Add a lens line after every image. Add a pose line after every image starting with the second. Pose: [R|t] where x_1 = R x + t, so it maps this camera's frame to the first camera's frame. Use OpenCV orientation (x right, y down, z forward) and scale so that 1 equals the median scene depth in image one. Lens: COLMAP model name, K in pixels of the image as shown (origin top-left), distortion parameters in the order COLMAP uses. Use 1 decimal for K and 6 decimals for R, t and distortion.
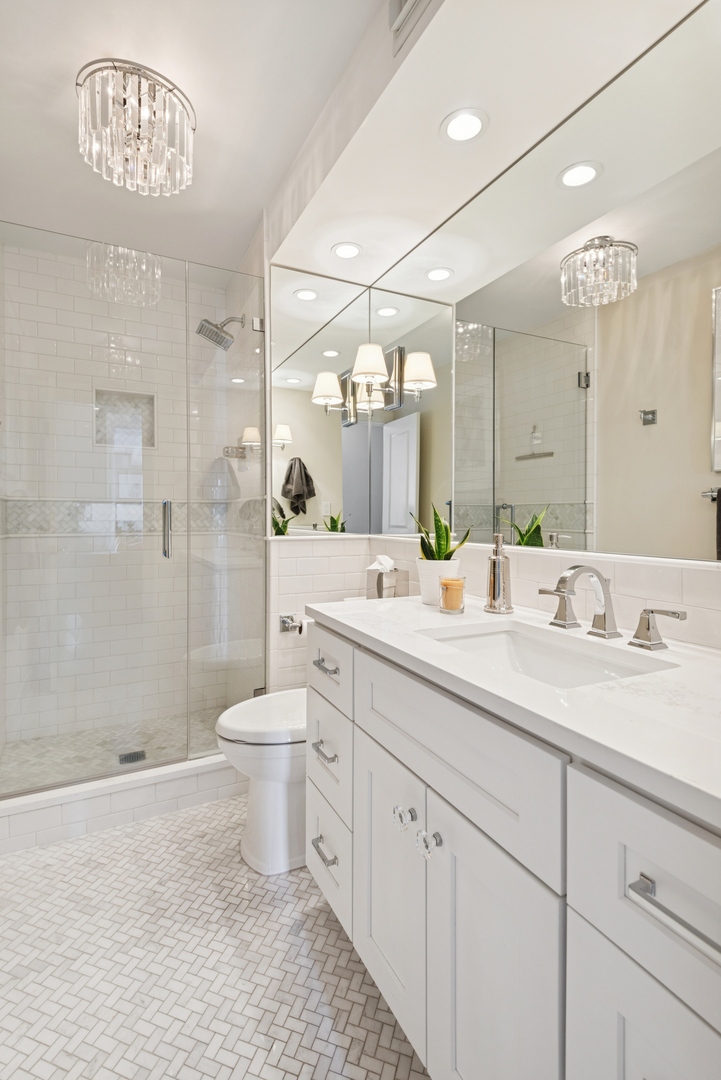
lens RADIAL K [[497.4, 0, 367.6], [0, 497.4, 517.7], [0, 0, 1]] dist [0.025106, -0.011298]
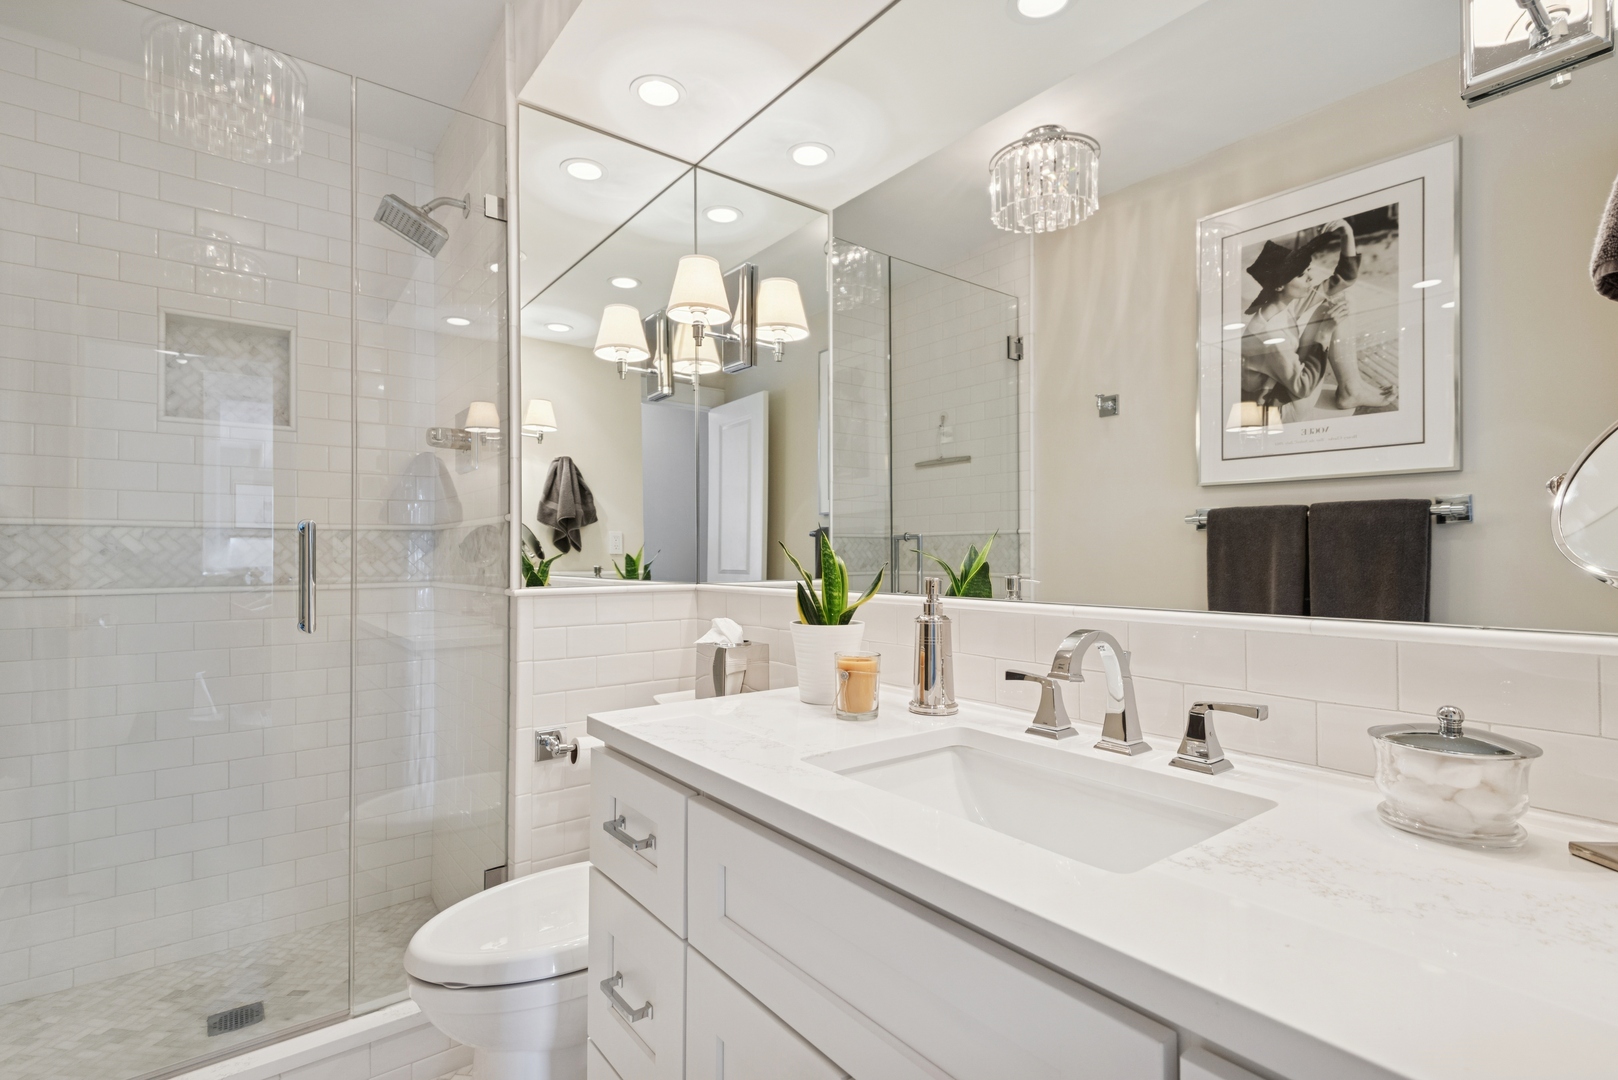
lens RADIAL K [[745.2, 0, 811.1], [0, 745.2, 542.6], [0, 0, 1]] dist [0.025106, -0.011298]
pose [[0.983501, -0.002686, 0.180880, -0.022464], [0.006970, 0.999710, -0.023050, 0.007008], [-0.180766, 0.023930, 0.983235, 0.110642]]
